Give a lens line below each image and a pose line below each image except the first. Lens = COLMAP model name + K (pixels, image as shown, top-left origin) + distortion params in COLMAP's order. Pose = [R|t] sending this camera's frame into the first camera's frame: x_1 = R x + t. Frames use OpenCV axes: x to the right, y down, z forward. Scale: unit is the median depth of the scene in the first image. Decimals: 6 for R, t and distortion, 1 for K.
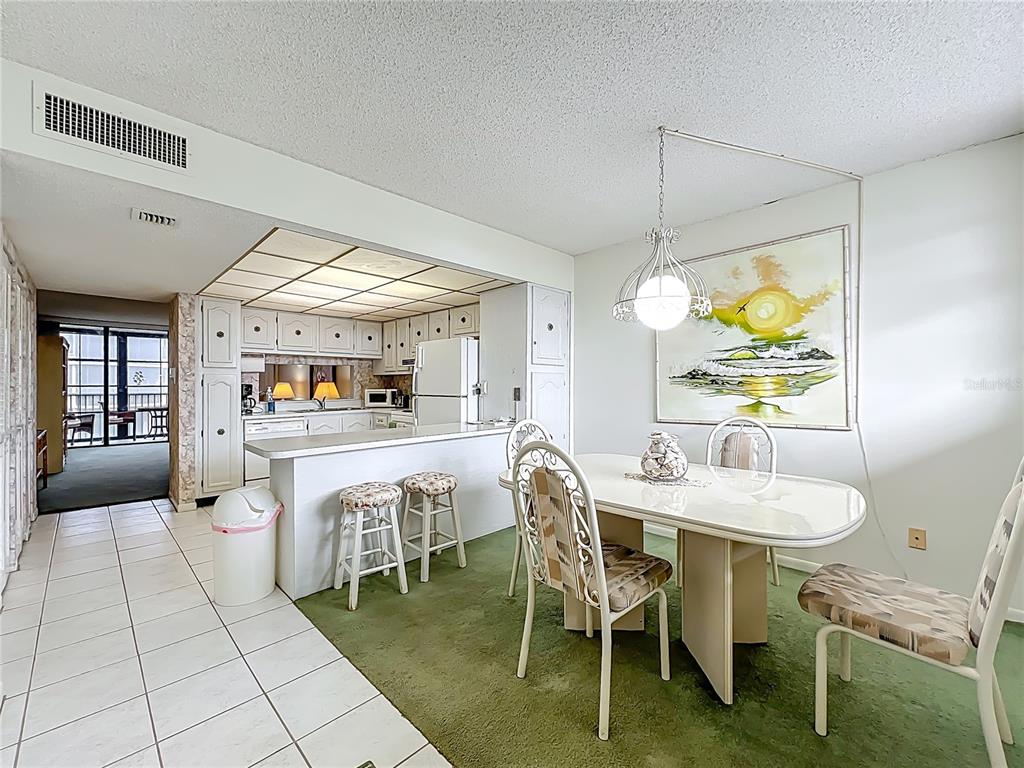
lens RADIAL K [[423.8, 0, 510.2], [0, 423.8, 387.0], [0, 0, 1]] dist [-0.002411, 0.000870]
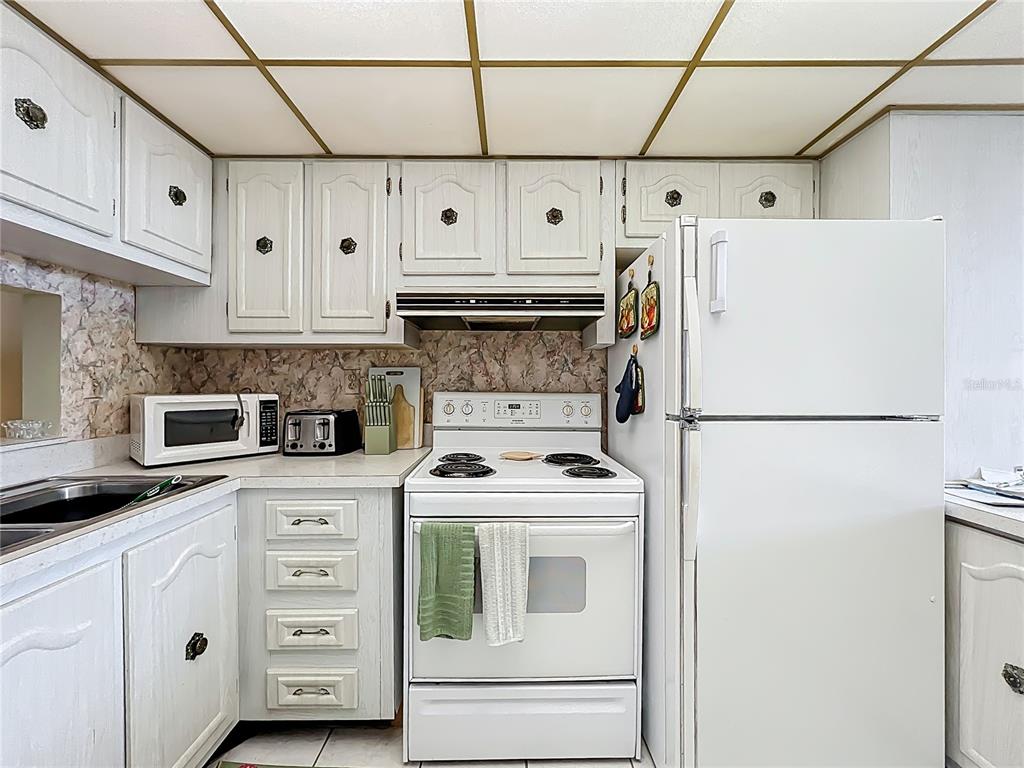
lens RADIAL K [[419.2, 0, 509.7], [0, 419.2, 384.2], [0, 0, 1]] dist [-0.002856, 0.000069]
pose [[0.708394, 0.001102, 0.705816, -0.388208], [0.000408, 0.999998, -0.001971, -0.001051], [-0.705817, 0.001684, 0.708392, 0.719426]]
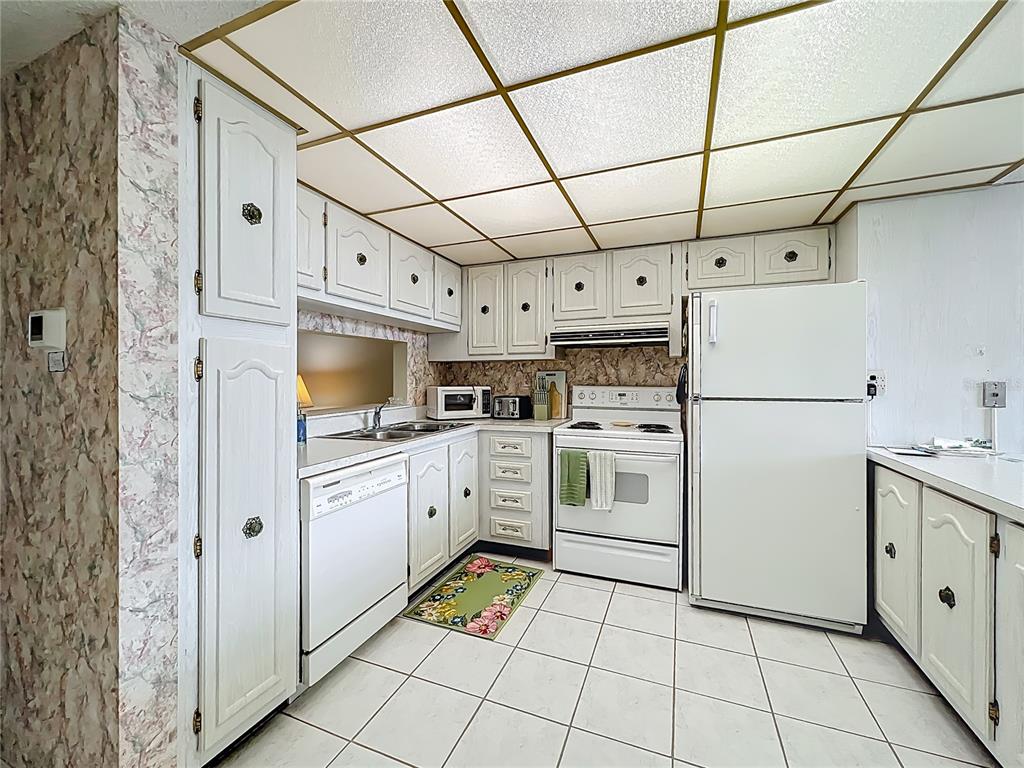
lens RADIAL K [[418.9, 0, 511.1], [0, 418.9, 381.0], [0, 0, 1]] dist [-0.001582, -0.000288]
pose [[0.921504, 0.000022, 0.388368, -0.493902], [0.001385, 0.999993, -0.003342, -0.000070], [-0.388366, 0.003617, 0.921498, 0.505866]]
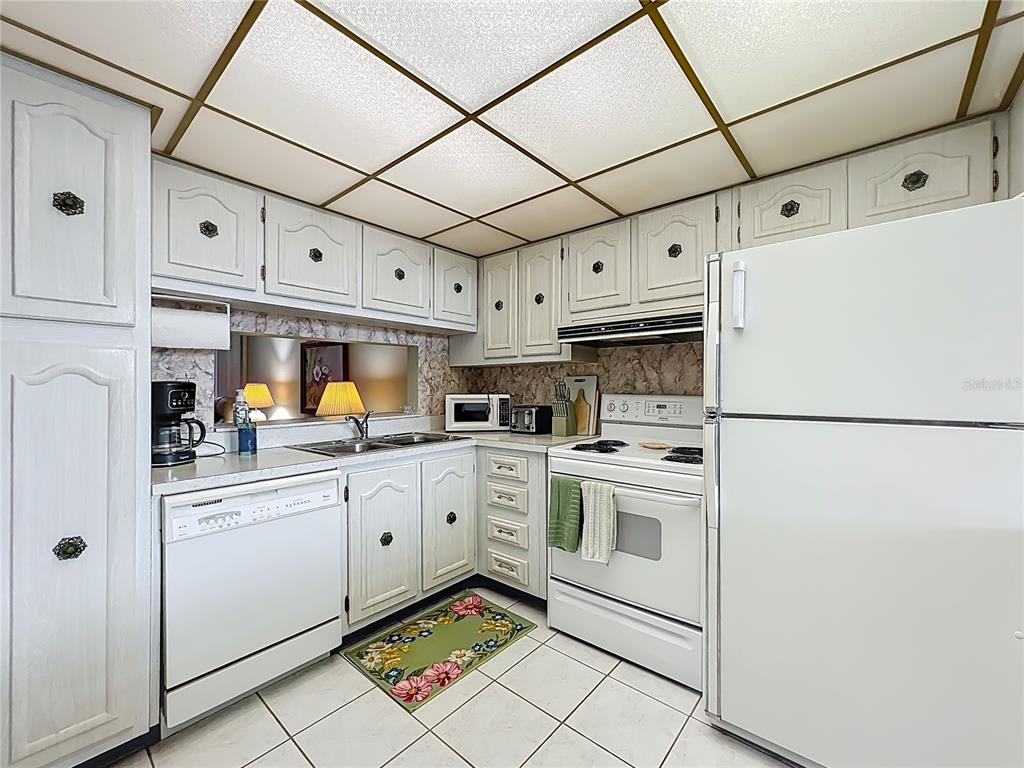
lens RADIAL K [[423.8, 0, 511.3], [0, 423.8, 388.5], [0, 0, 1]] dist [-0.002411, 0.000870]
pose [[0.997630, 0.000812, 0.068803, -0.321617], [-0.000550, 0.999993, -0.003825, 0.000244], [-0.068806, 0.003778, 0.997623, 0.548615]]
